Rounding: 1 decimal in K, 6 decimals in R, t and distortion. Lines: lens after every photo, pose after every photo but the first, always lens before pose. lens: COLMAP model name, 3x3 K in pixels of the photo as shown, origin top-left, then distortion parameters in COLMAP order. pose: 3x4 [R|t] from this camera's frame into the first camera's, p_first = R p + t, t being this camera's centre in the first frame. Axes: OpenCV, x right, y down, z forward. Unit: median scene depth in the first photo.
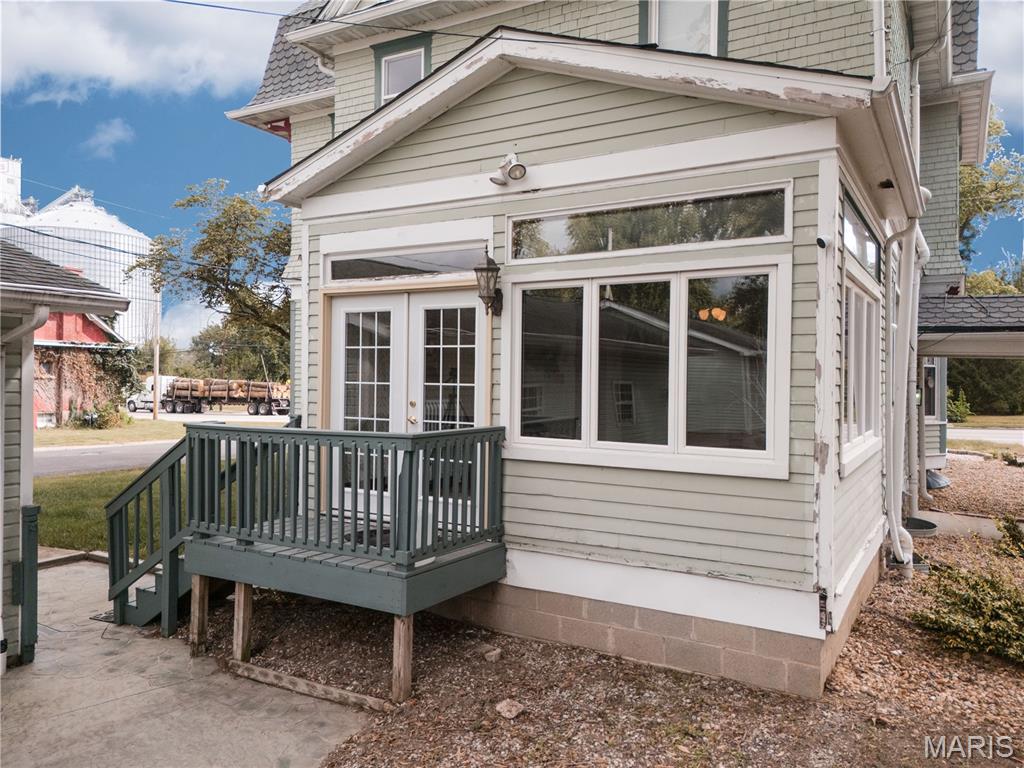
lens RADIAL K [[769.7, 0, 499.3], [0, 769.7, 381.6], [0, 0, 1]] dist [0.005411, 0.000548]
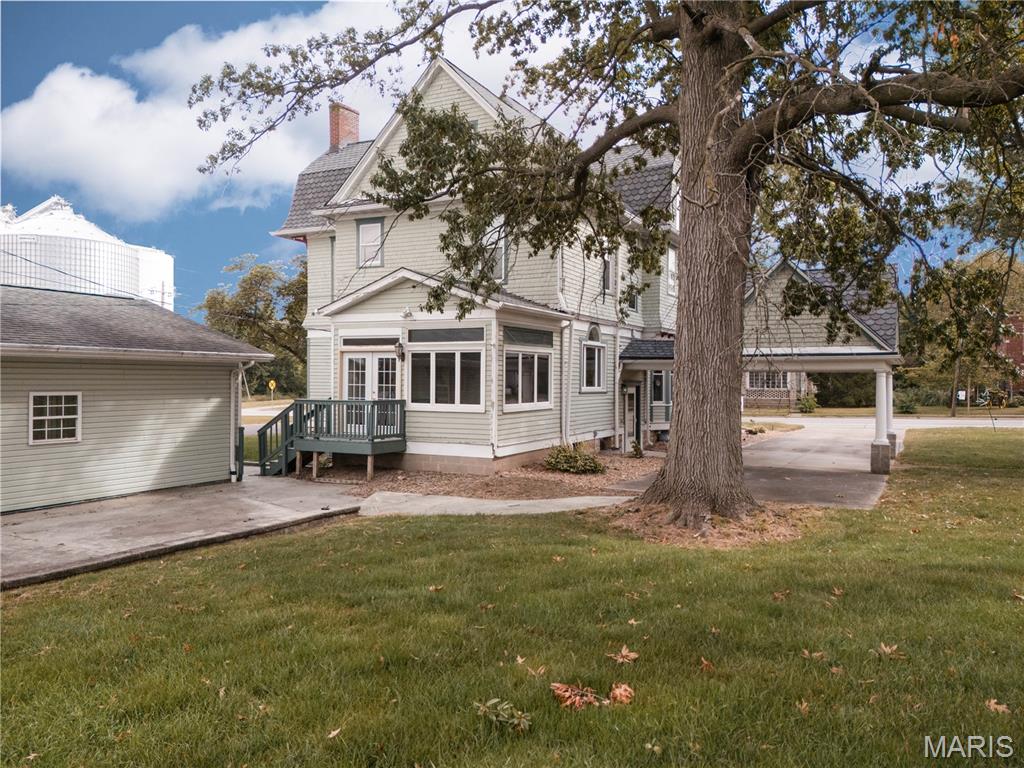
lens RADIAL K [[747.8, 0, 512.0], [0, 747.8, 384.0], [0, 0, 1]] dist [0.031568, -0.001422]
pose [[0.998251, -0.002288, 0.059070, 0.237977], [0.002069, 0.999991, 0.003772, -0.010373], [-0.059078, -0.003643, 0.998247, -1.827482]]
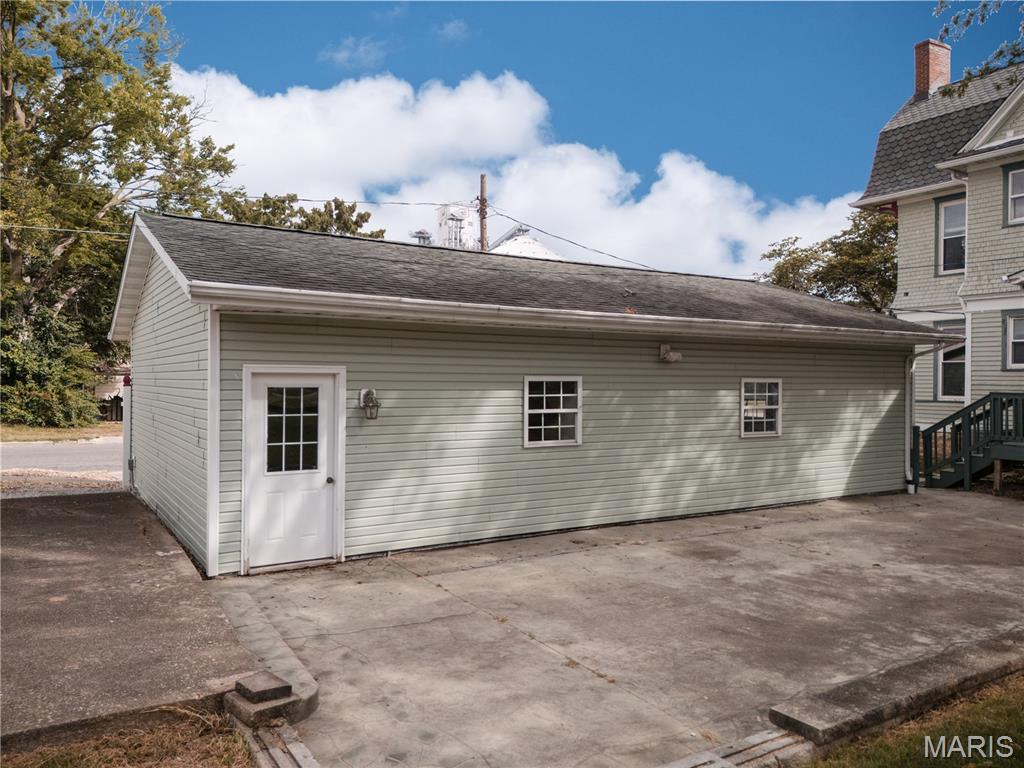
lens RADIAL K [[735.0, 0, 512.0], [0, 735.0, 384.0], [0, 0, 1]] dist [0.028324, -0.000590]
pose [[0.888954, 0.004887, -0.457971, -0.651306], [-0.002159, 0.999977, 0.006480, 0.020623], [0.457992, -0.004772, 0.888944, -1.536917]]
